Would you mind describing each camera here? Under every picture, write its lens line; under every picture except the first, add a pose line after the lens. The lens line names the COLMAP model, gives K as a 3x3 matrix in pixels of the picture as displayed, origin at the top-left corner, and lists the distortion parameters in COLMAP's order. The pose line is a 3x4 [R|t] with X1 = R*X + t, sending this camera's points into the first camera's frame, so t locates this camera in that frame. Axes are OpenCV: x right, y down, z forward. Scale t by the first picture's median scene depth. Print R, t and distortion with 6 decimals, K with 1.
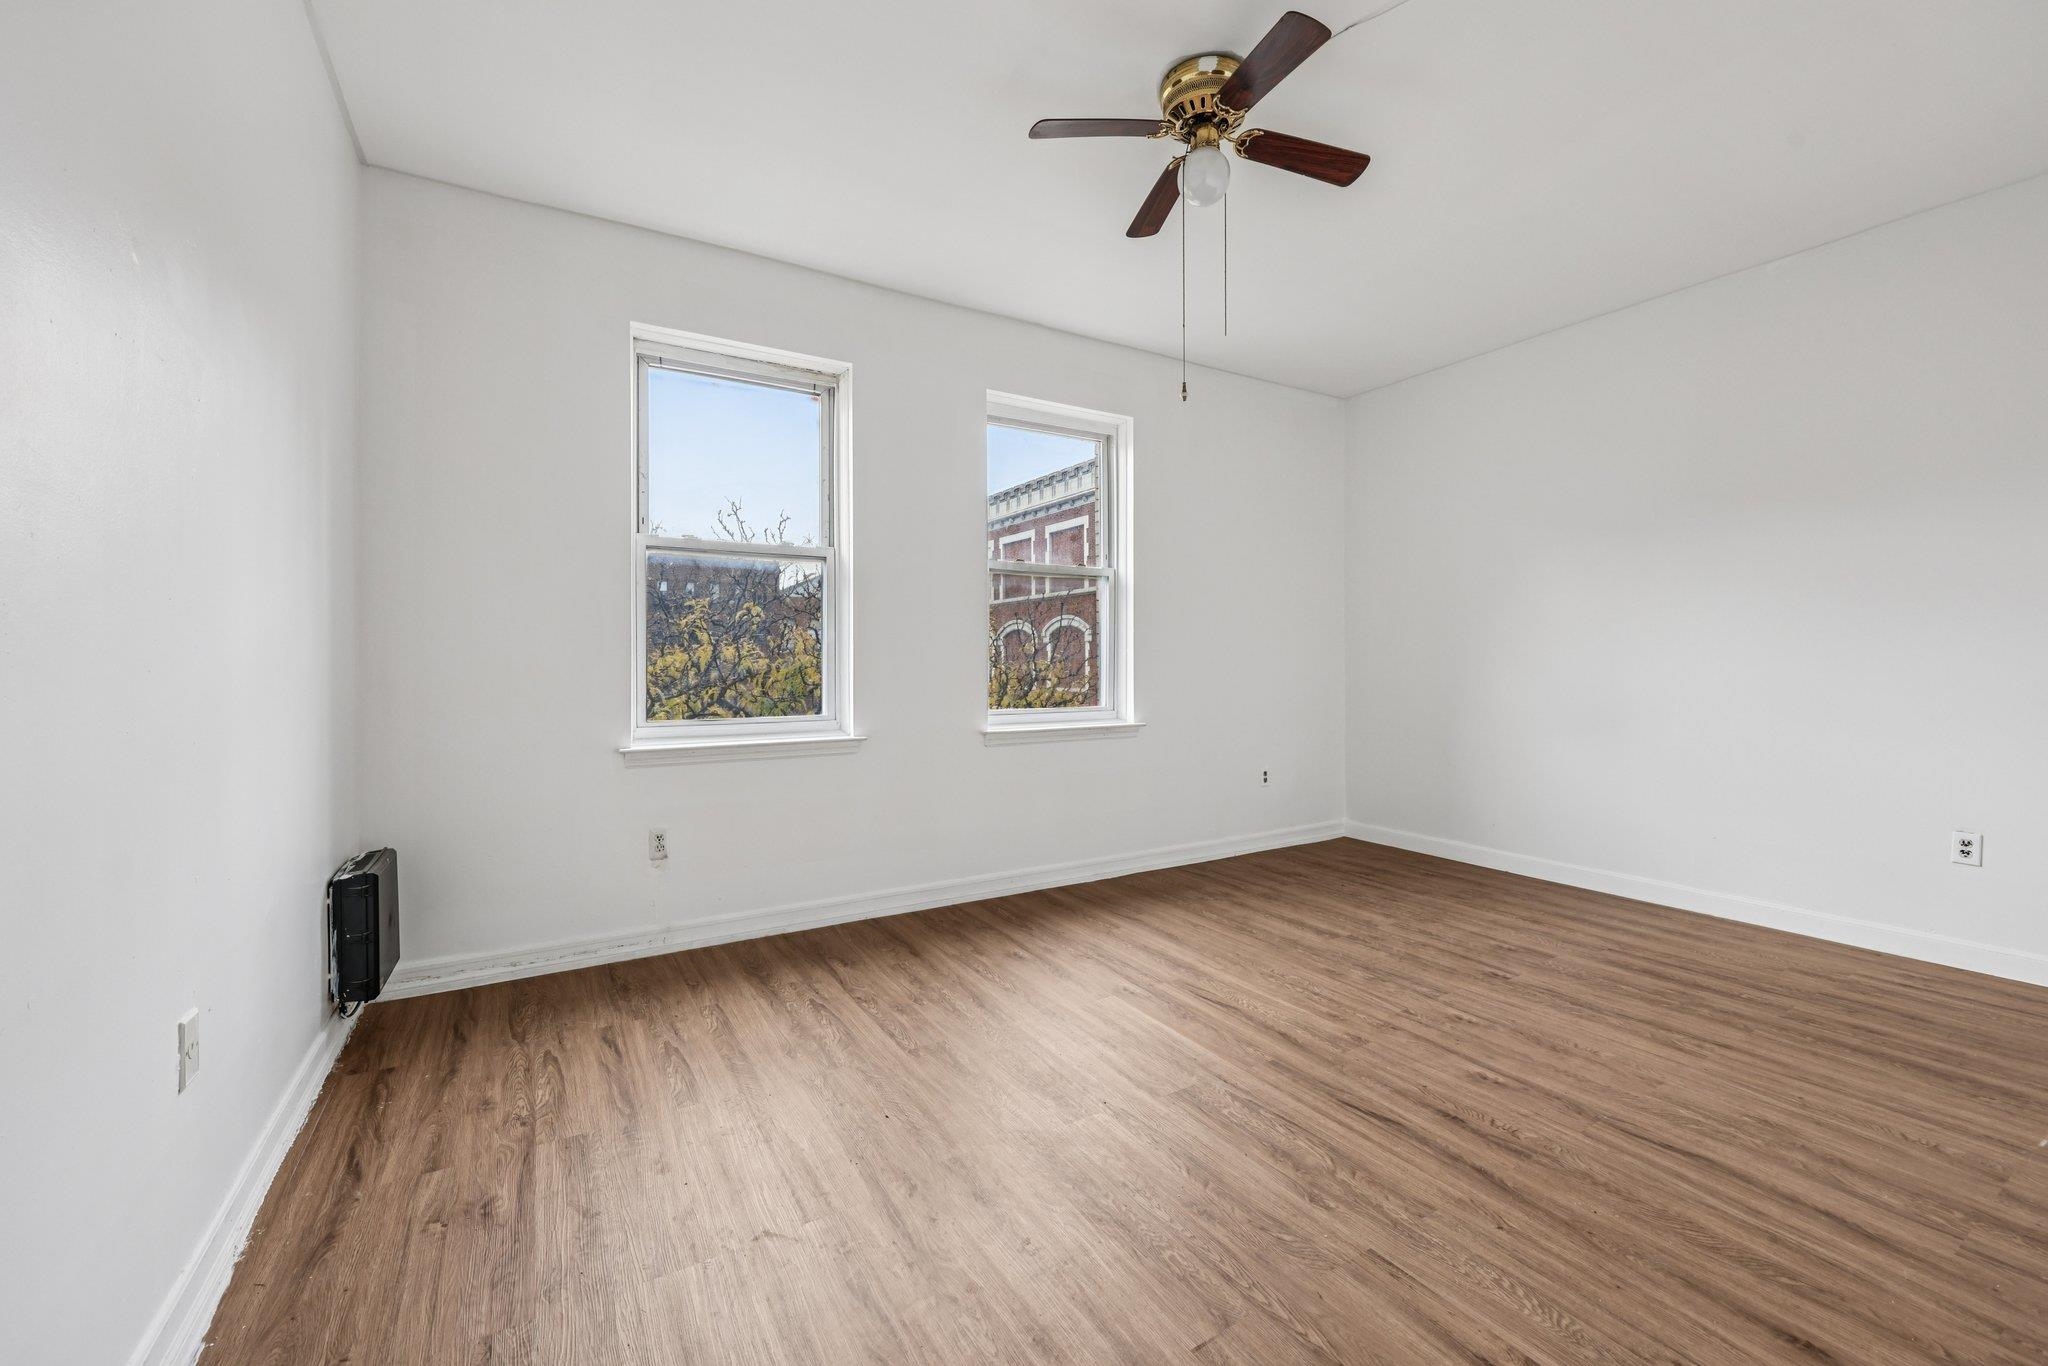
lens RADIAL K [[833.8, 0, 1023.5], [0, 833.8, 677.8], [0, 0, 1]] dist [0.001963, 0.001010]
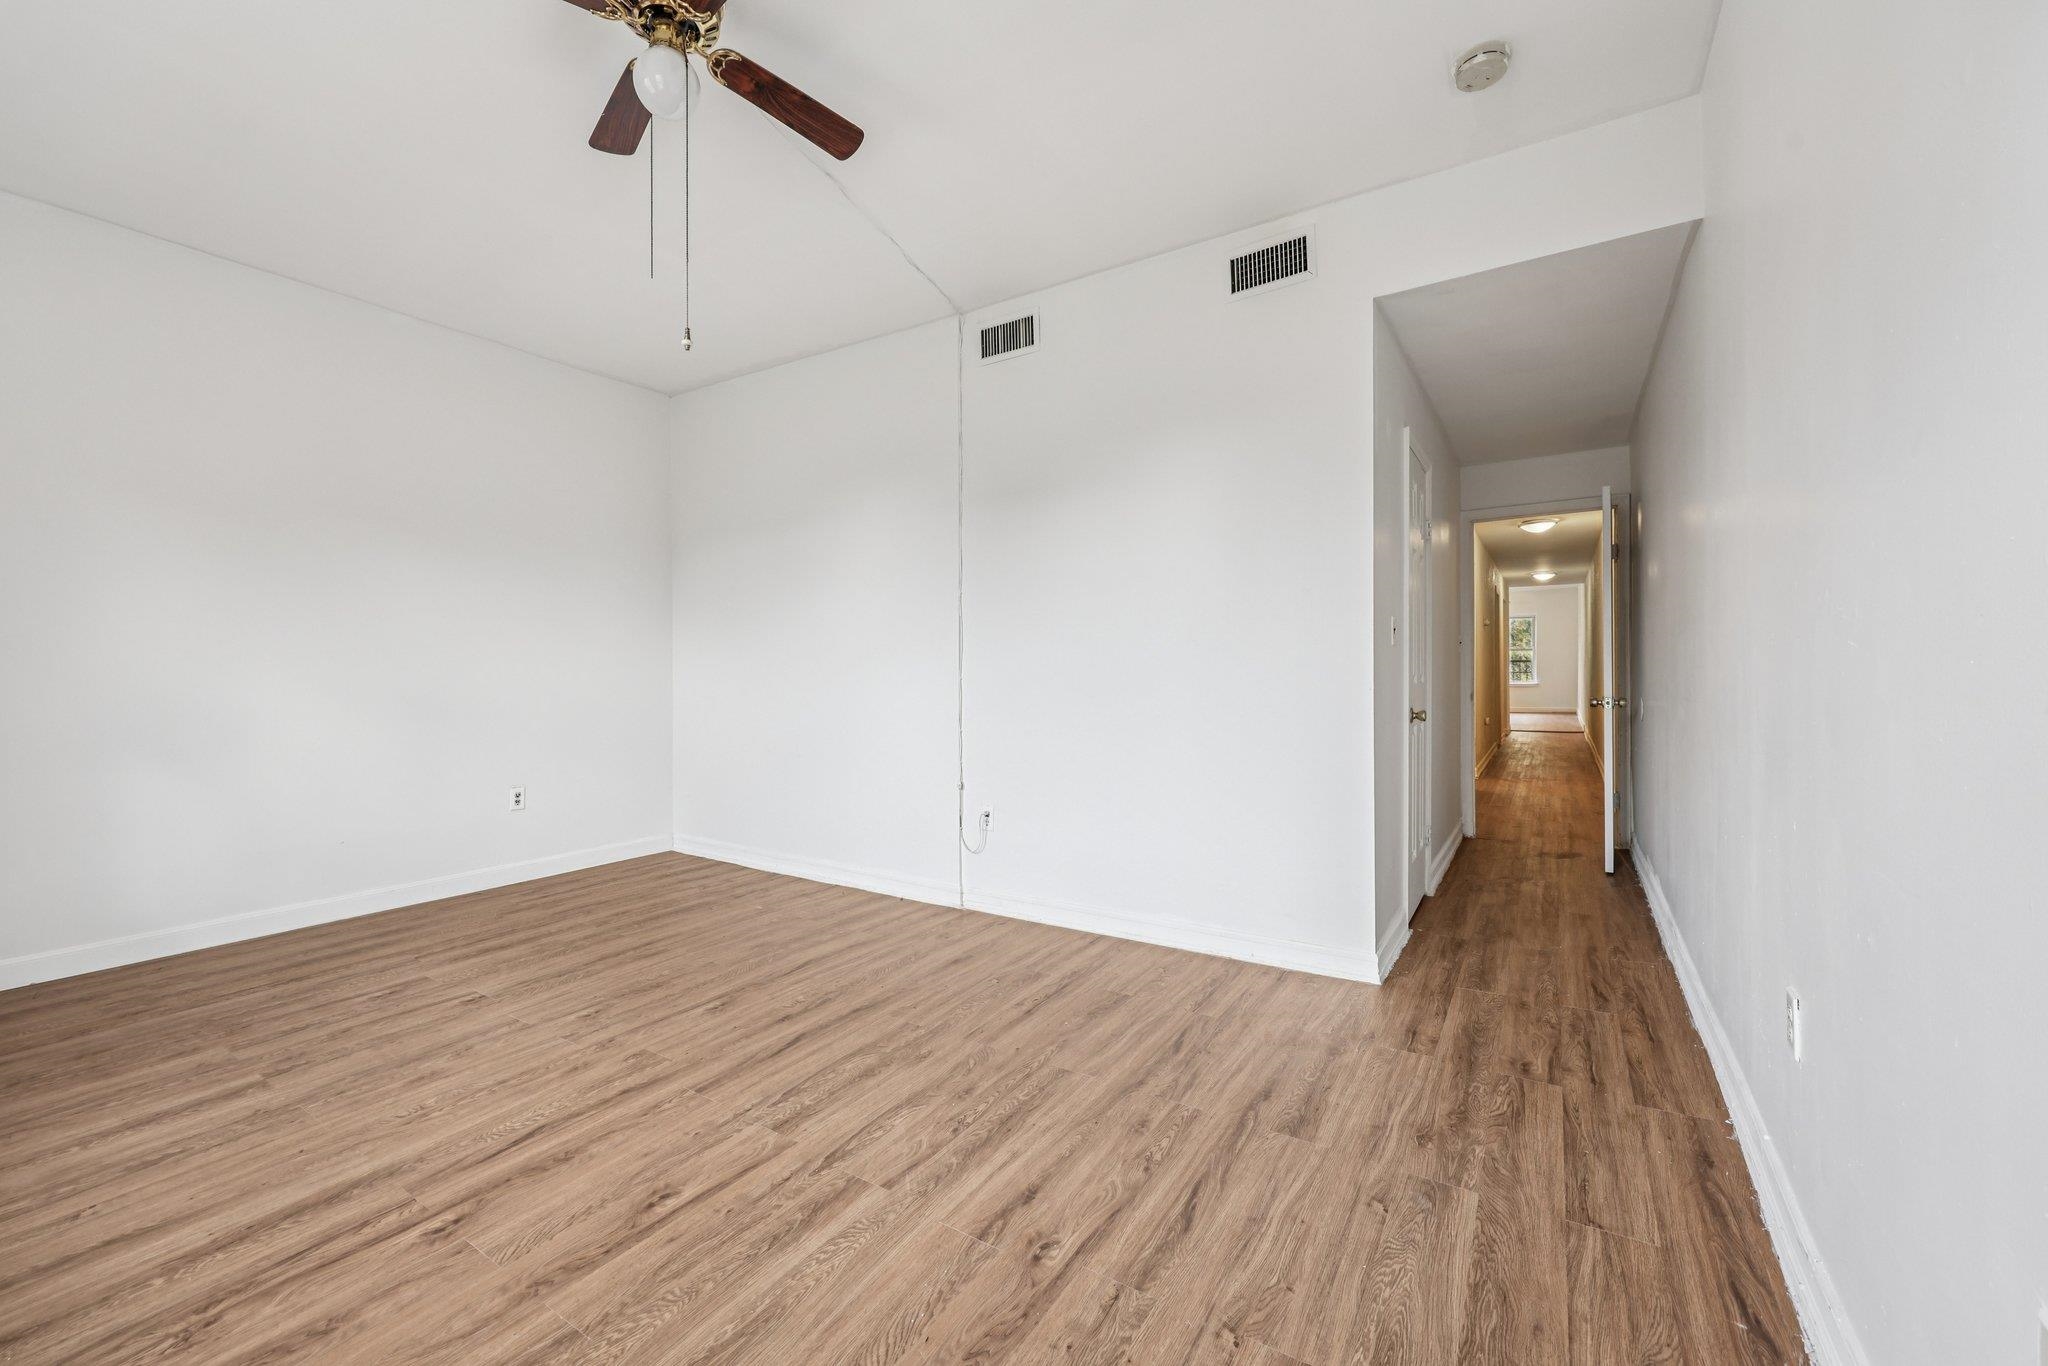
lens RADIAL K [[833.8, 0, 1031.6], [0, 833.8, 669.3], [0, 0, 1]] dist [0.001963, 0.001010]
pose [[-0.461377, 0.004410, 0.887193, -0.579289], [0.020791, 0.999767, 0.005842, -0.011266], [-0.886961, 0.021141, -0.461361, 0.883994]]
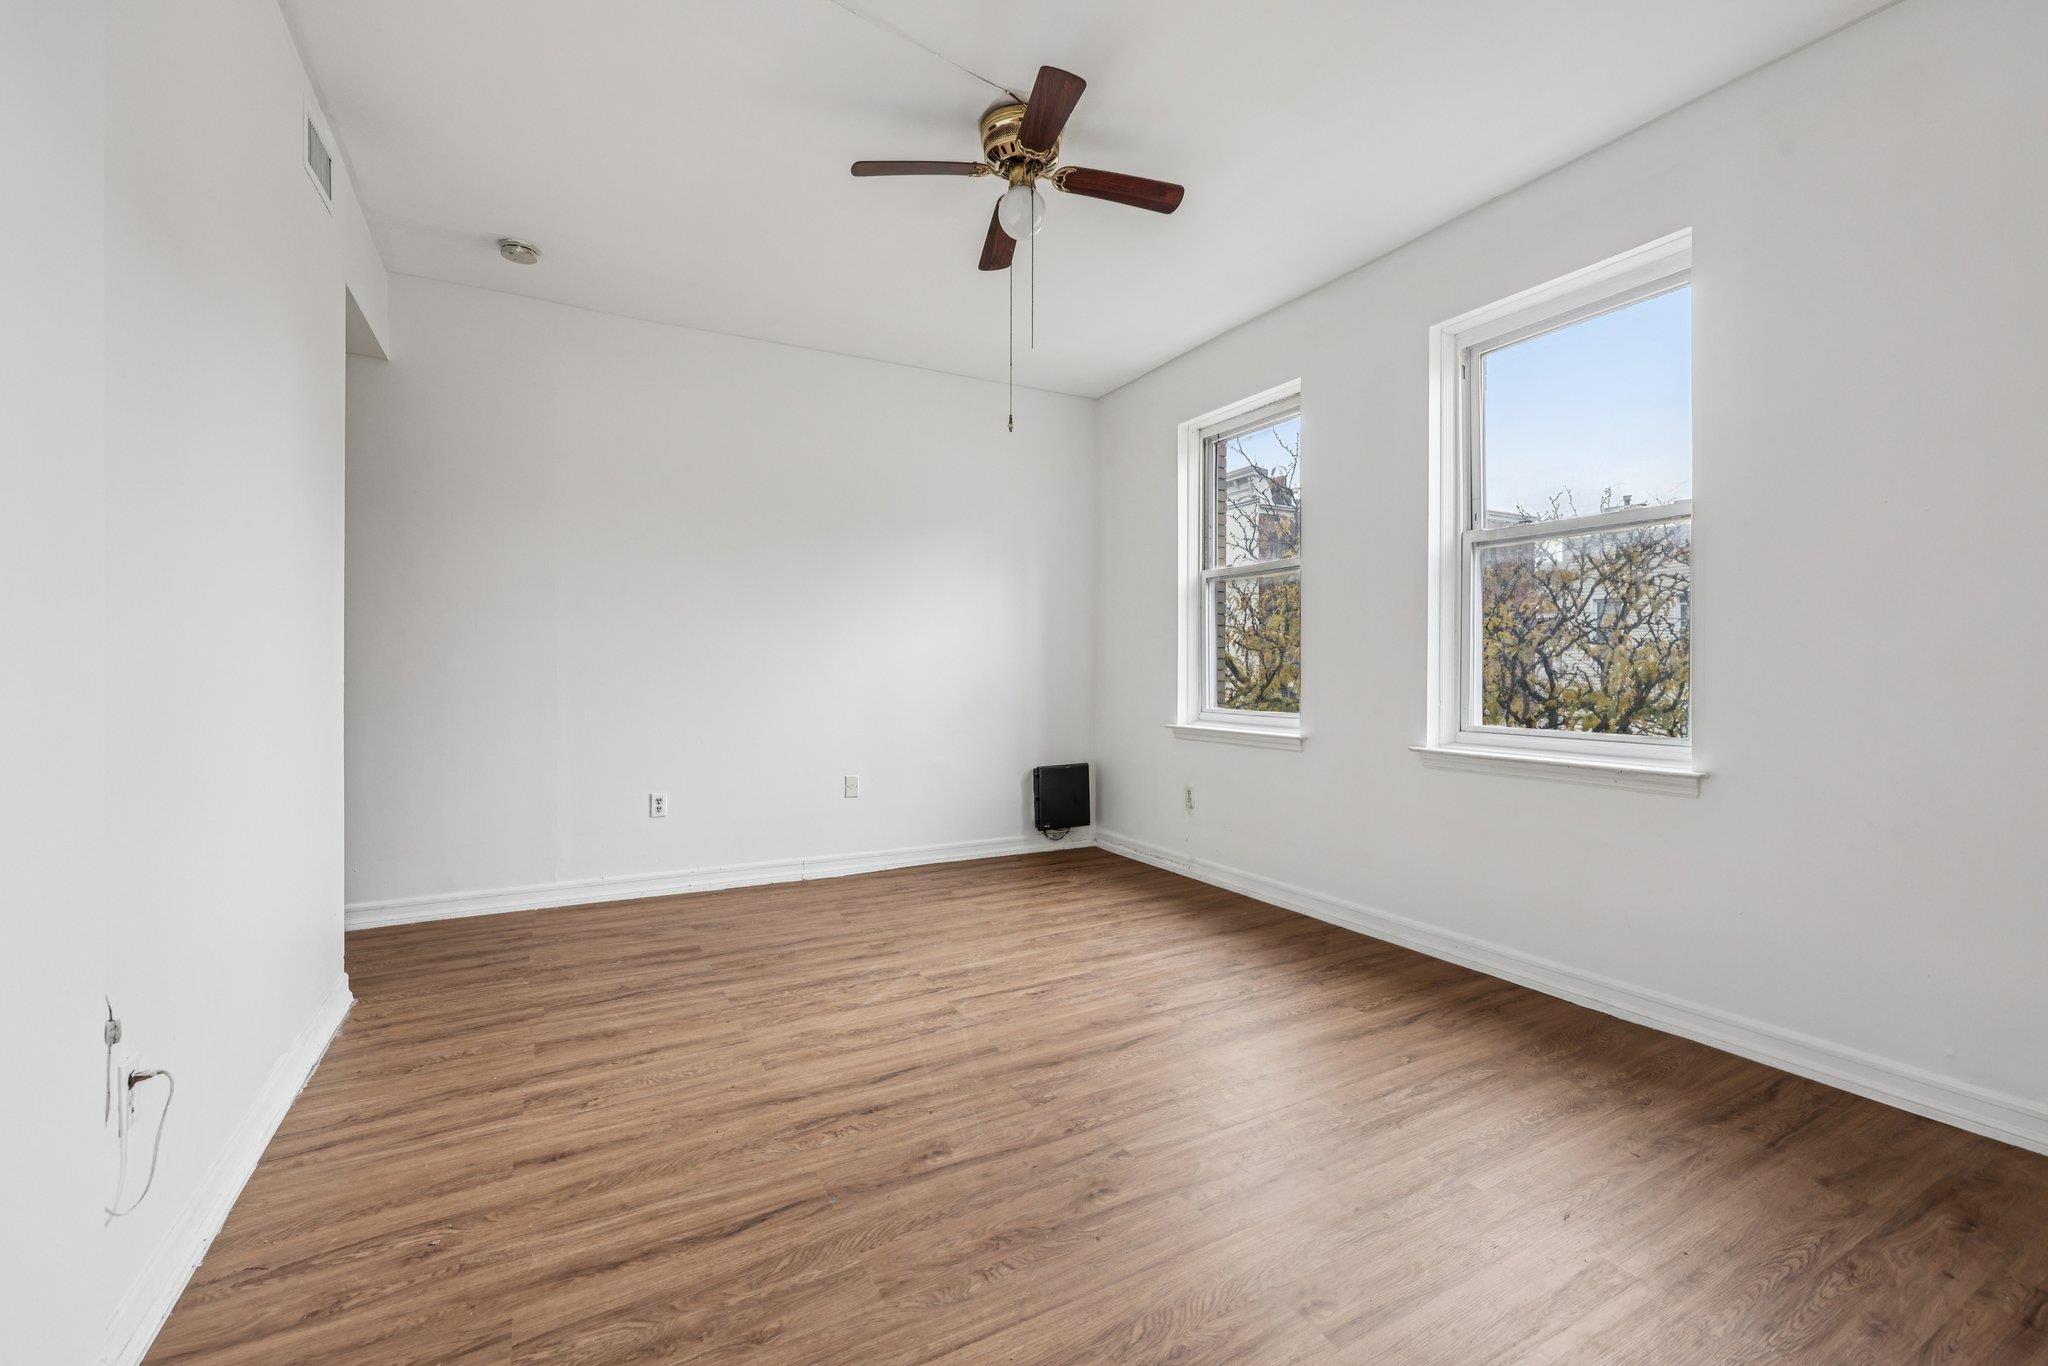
lens RADIAL K [[833.8, 0, 1011.3], [0, 833.8, 670.9], [0, 0, 1]] dist [0.001963, 0.001010]
pose [[-0.035818, 0.006205, -0.999339, 1.083829], [-0.016054, 0.999848, 0.006783, -0.016321], [0.999229, 0.016286, -0.035713, 0.849812]]
